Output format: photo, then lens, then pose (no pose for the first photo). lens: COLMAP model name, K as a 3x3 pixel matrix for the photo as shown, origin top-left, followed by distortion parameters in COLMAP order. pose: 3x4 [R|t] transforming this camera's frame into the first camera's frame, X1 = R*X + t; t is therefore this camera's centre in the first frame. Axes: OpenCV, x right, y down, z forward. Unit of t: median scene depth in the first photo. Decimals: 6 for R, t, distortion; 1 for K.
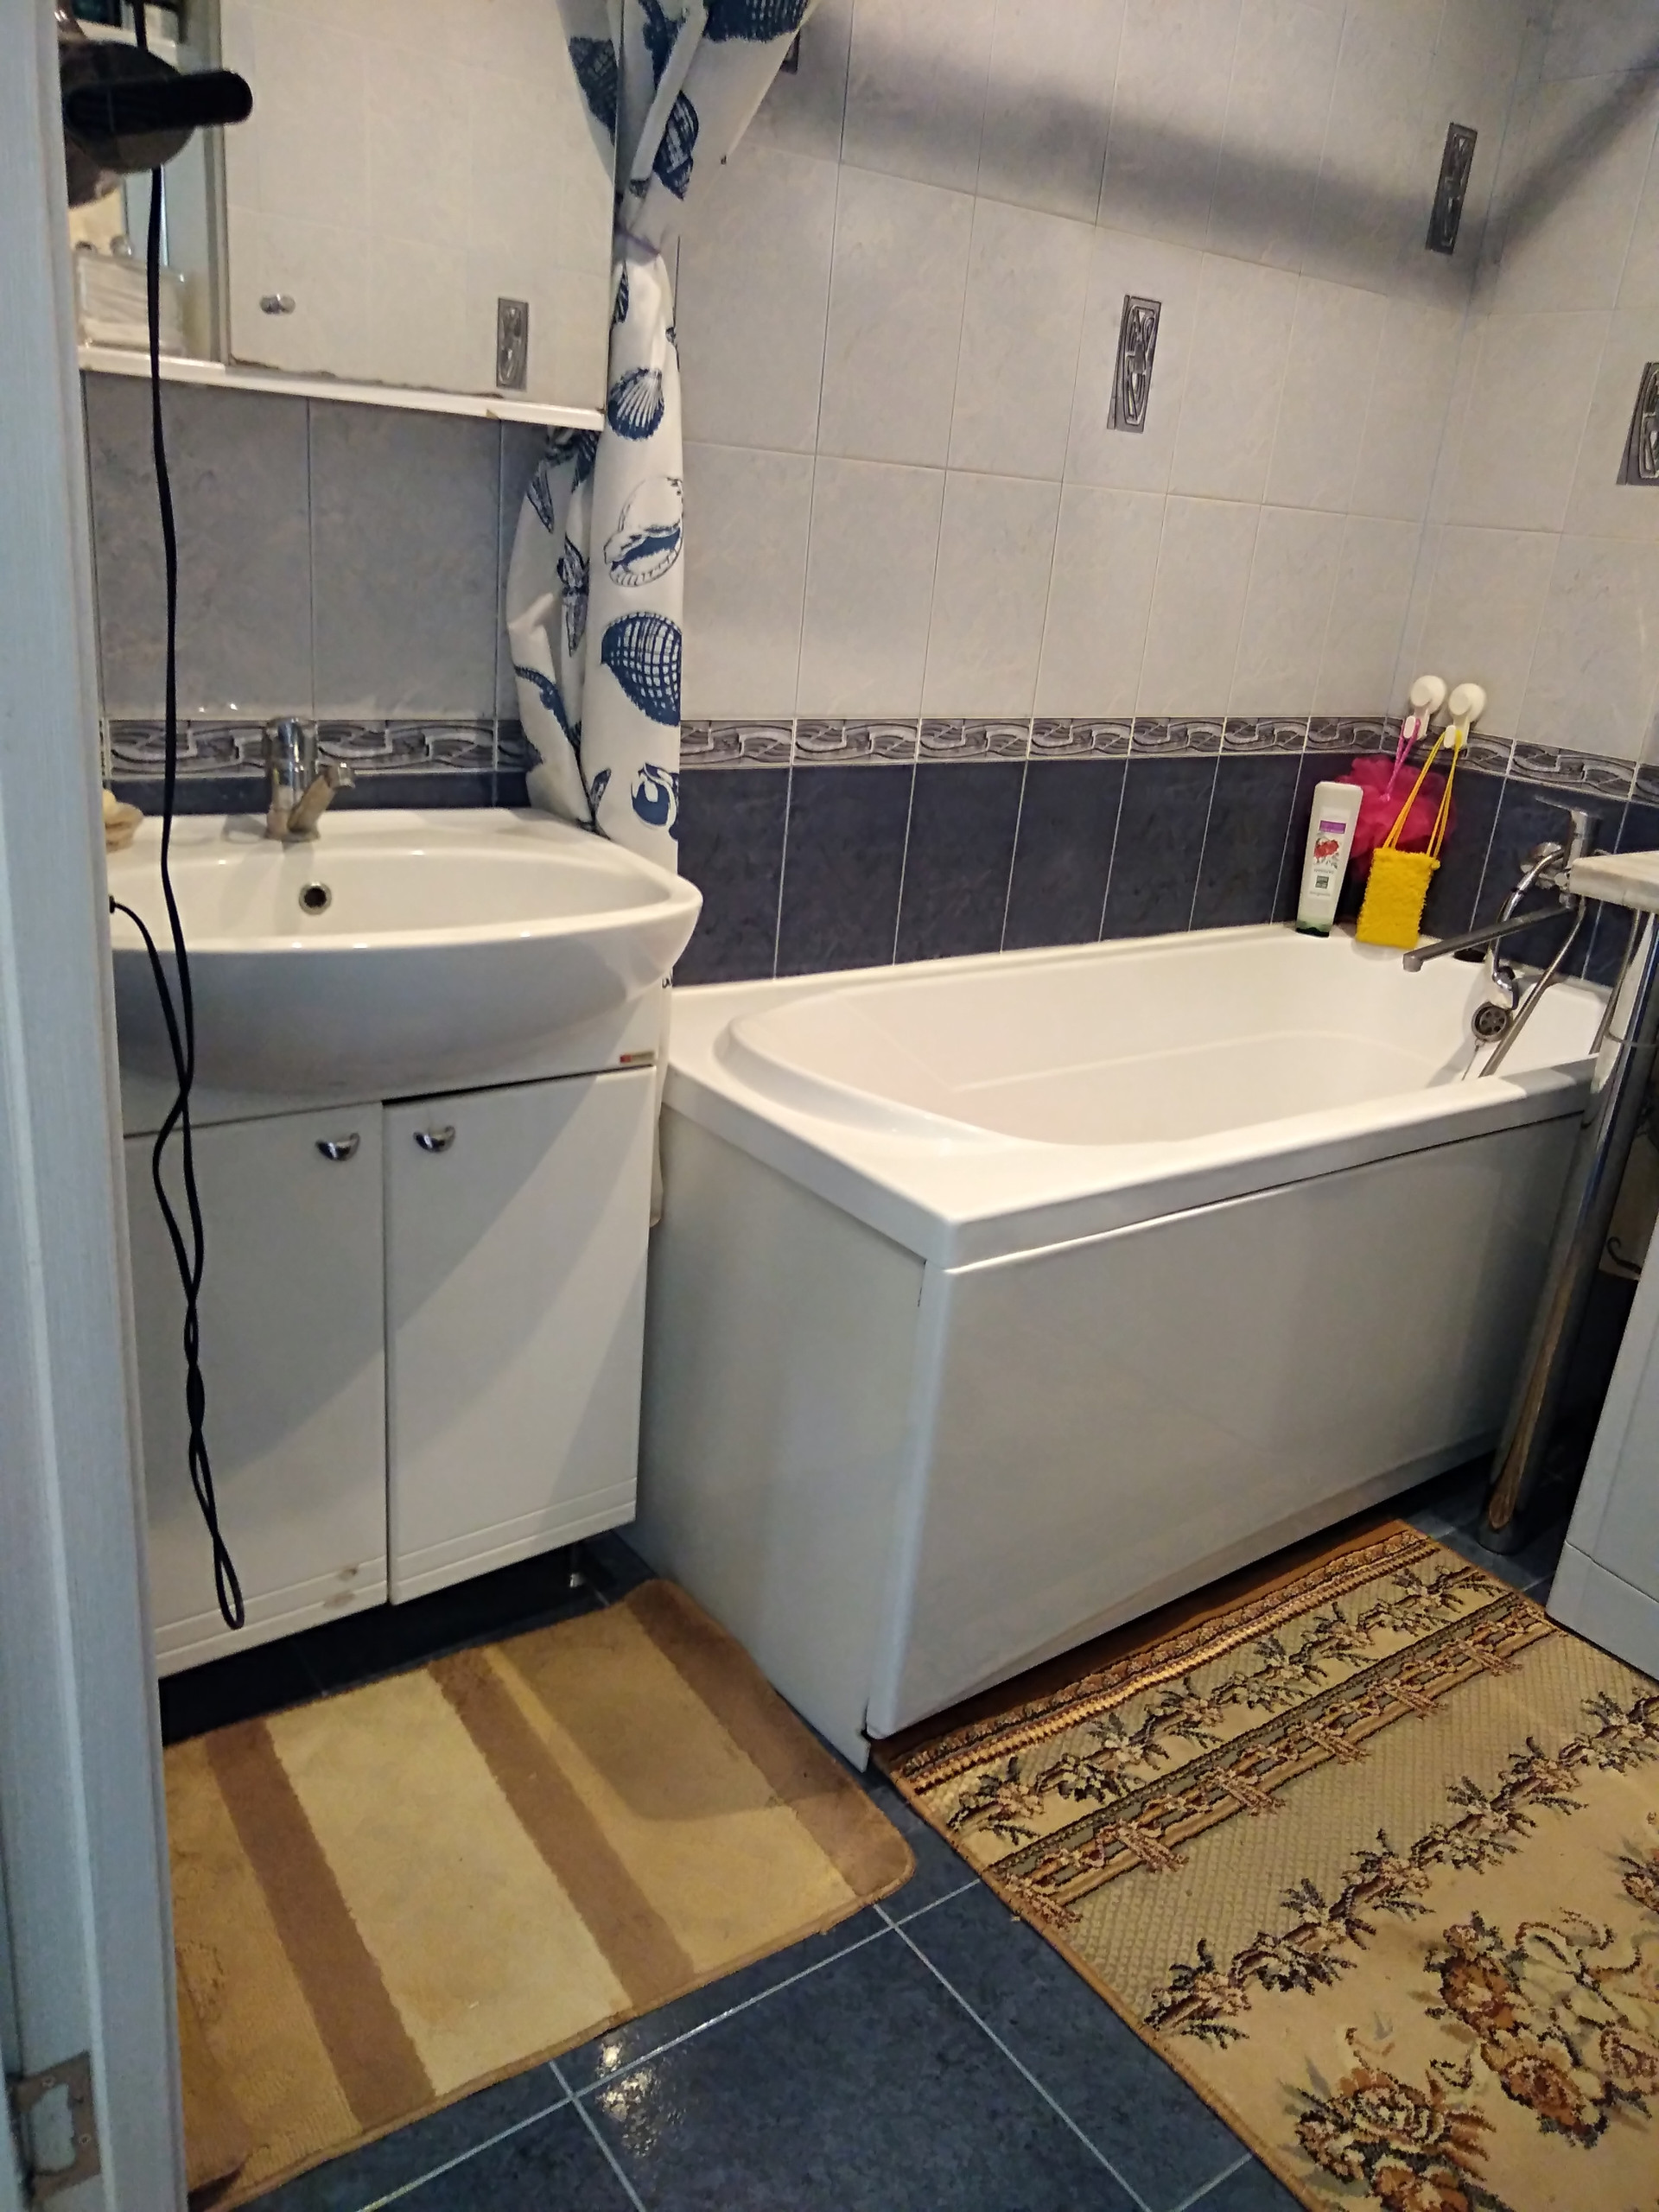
lens RADIAL K [[1661.6, 0, 831.1], [0, 1661.6, 1108.6], [0, 0, 1]] dist [0.017945, 0.000362]
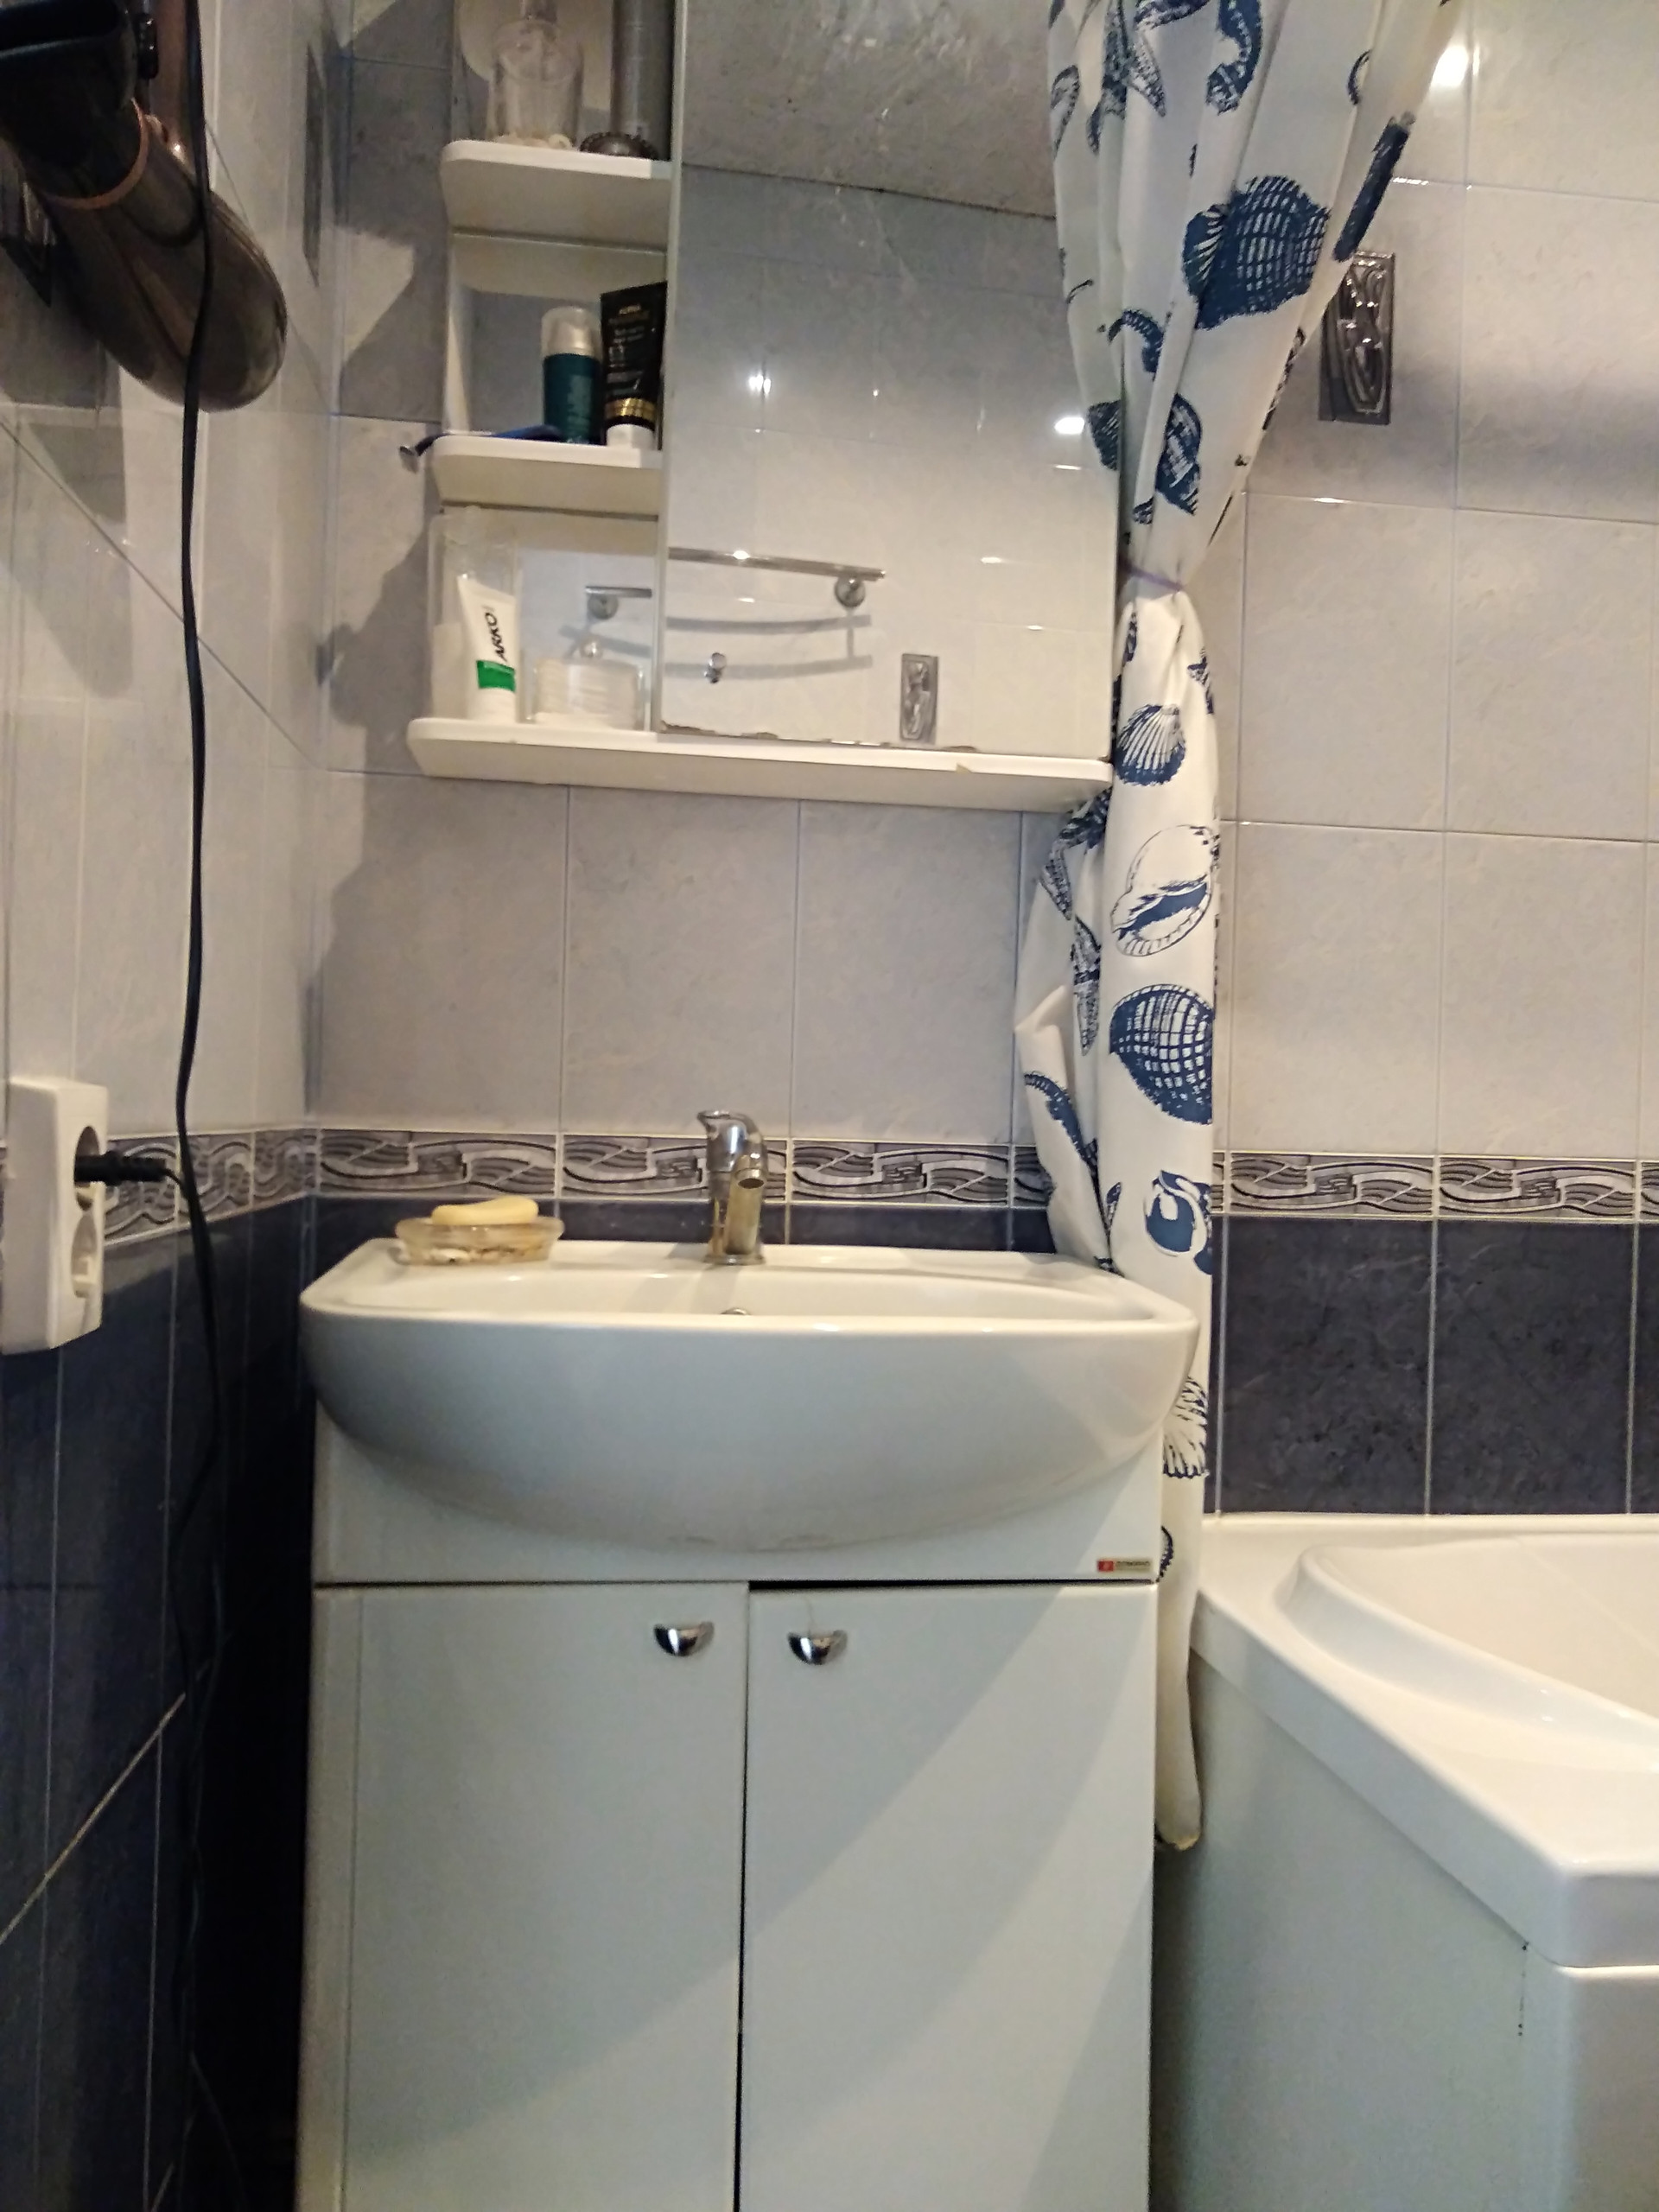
lens RADIAL K [[1661.6, 0, 824.4], [0, 1661.6, 1109.1], [0, 0, 1]] dist [0.017945, 0.000362]
pose [[0.873846, -0.066590, -0.481621, 0.148630], [-0.118173, 0.931783, -0.343242, 0.055262], [0.471623, 0.356855, 0.806366, 0.369567]]
